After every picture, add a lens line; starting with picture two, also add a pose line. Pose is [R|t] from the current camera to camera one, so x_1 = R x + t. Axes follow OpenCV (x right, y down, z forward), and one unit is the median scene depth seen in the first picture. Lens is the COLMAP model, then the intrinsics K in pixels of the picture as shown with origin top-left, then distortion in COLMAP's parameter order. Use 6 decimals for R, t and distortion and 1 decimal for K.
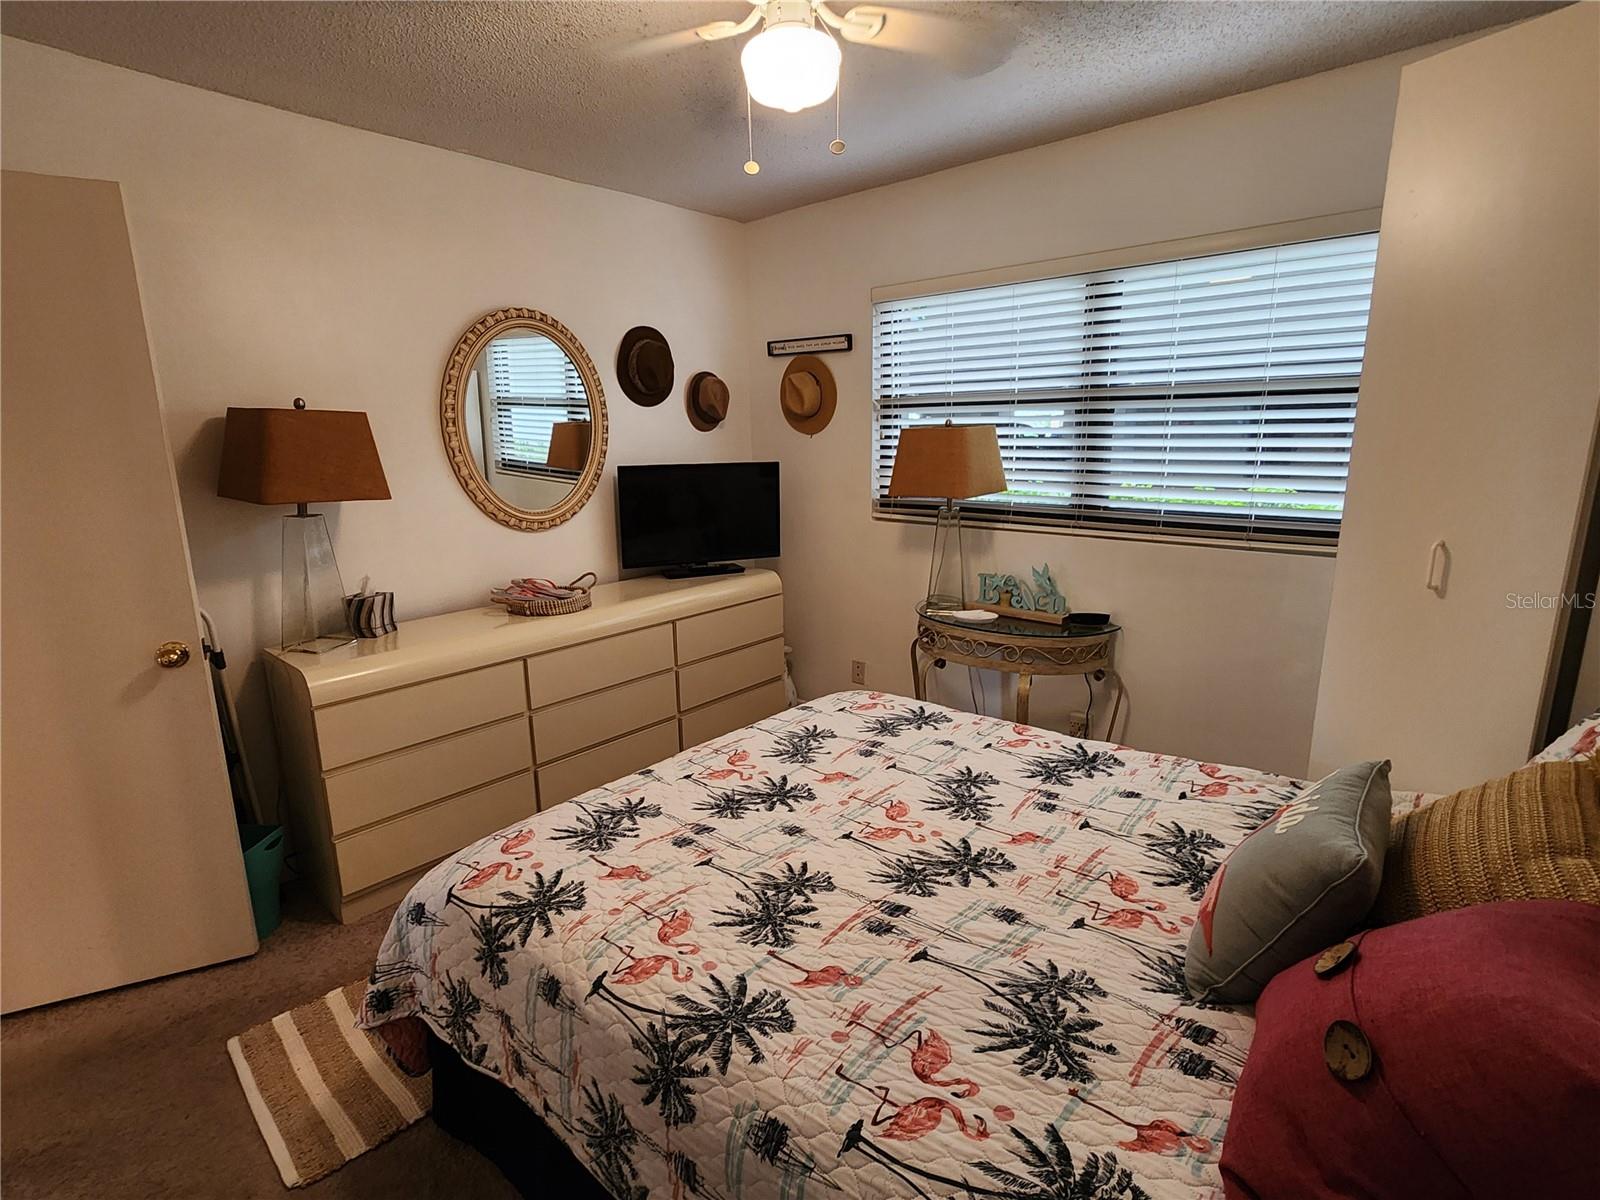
lens RADIAL K [[788.6, 0, 799.9], [0, 788.6, 593.2], [0, 0, 1]] dist [-0.004645, 0.000116]
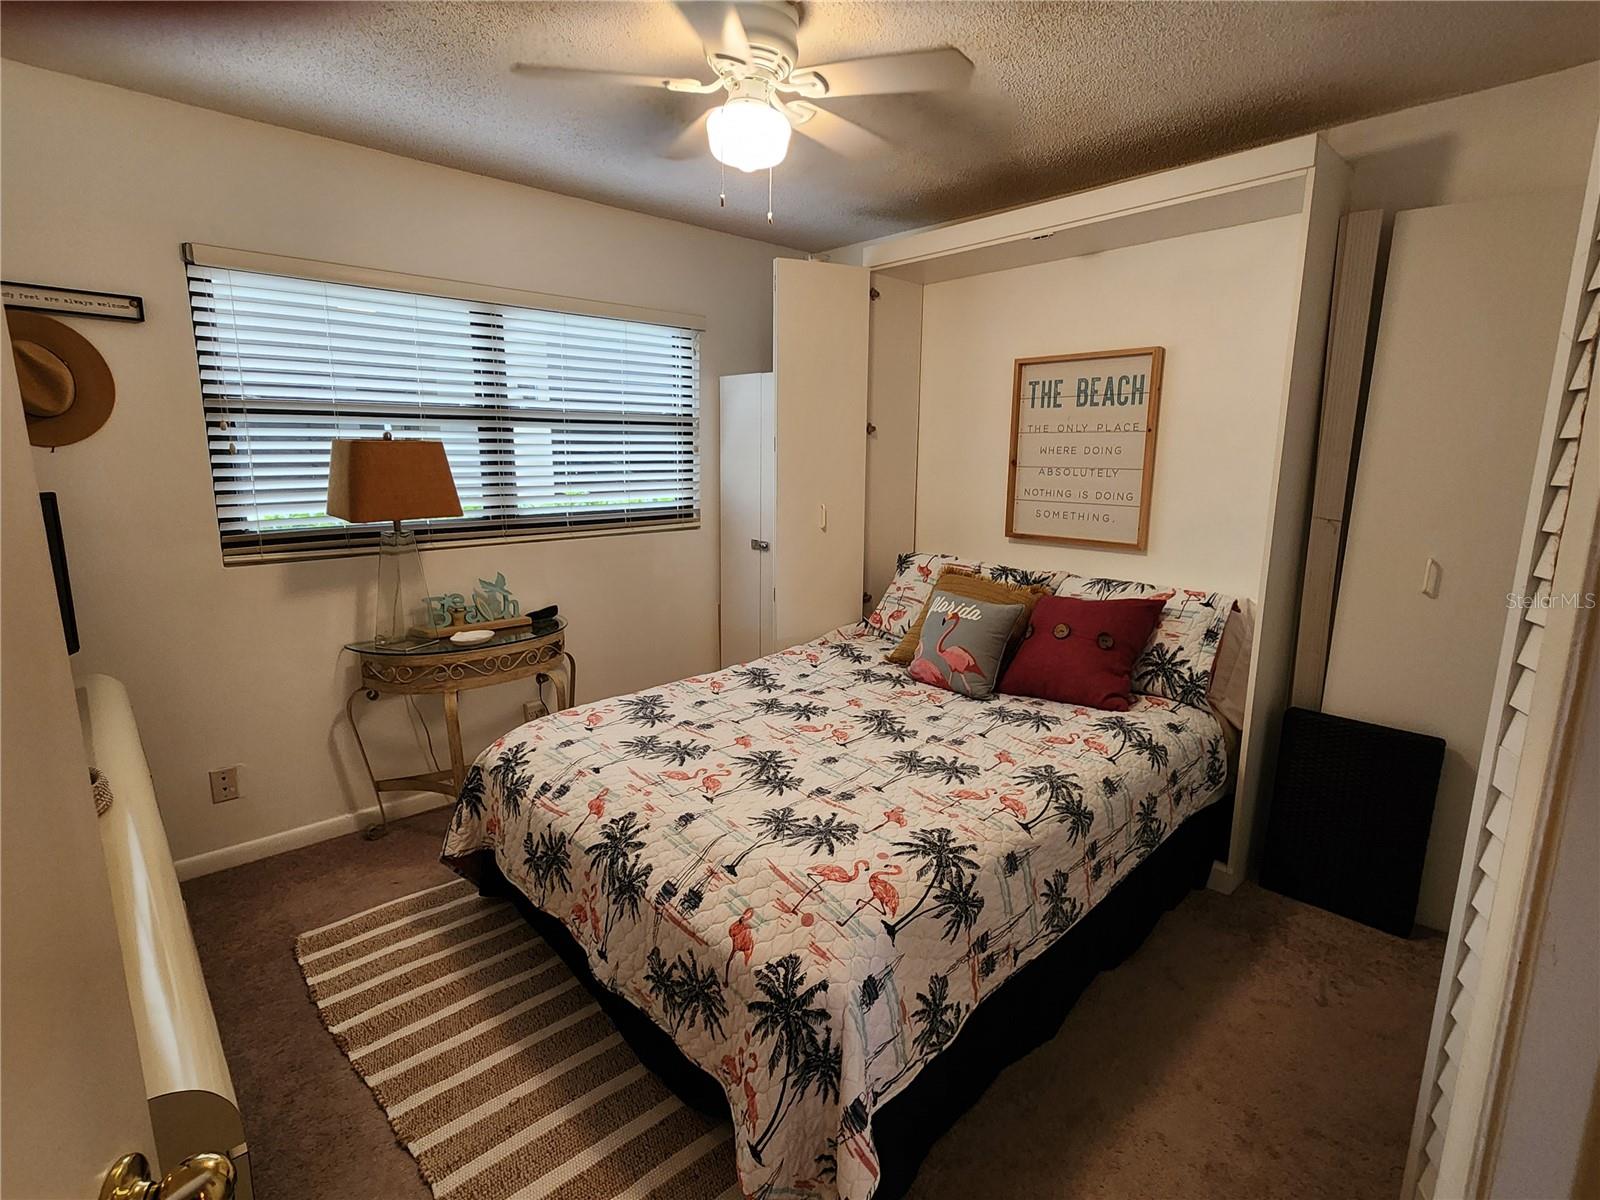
lens RADIAL K [[780.3, 0, 797.9], [0, 780.3, 604.8], [0, 0, 1]] dist [0.010286, 0.000208]
pose [[0.099889, -0.182922, 0.978040, -0.971936], [0.196432, 0.967236, 0.160839, -0.123245], [-0.975416, 0.176053, 0.132548, 0.686035]]
